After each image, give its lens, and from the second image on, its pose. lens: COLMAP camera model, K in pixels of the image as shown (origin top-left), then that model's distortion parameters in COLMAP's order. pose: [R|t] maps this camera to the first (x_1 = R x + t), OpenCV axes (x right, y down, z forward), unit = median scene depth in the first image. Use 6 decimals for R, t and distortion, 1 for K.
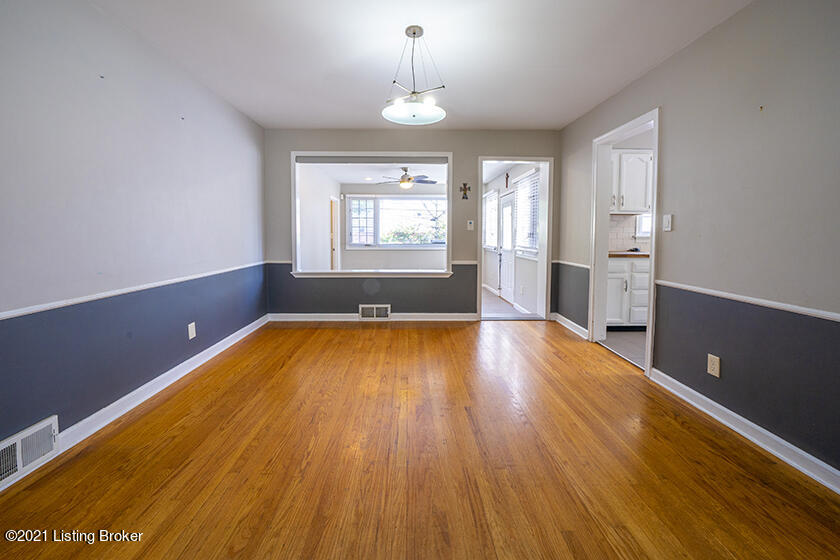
lens RADIAL K [[332.7, 0, 418.8], [0, 332.7, 278.9], [0, 0, 1]] dist [-0.013257, -0.000194]
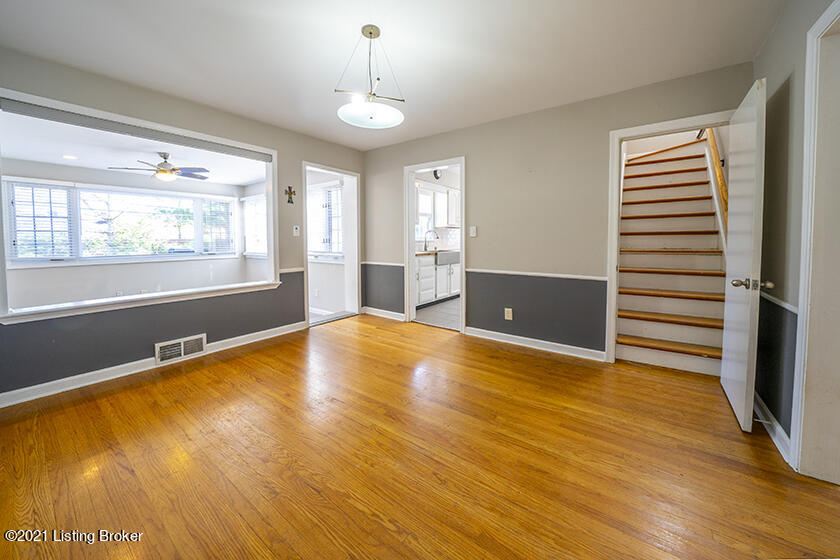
lens RADIAL K [[308.8, 0, 417.9], [0, 308.8, 277.2], [0, 0, 1]] dist [-0.017326, 0.000171]
pose [[0.610698, -0.100705, 0.785434, -0.334252], [0.111522, 0.992932, 0.040597, -0.025194], [-0.783971, 0.062801, 0.617613, 0.180991]]
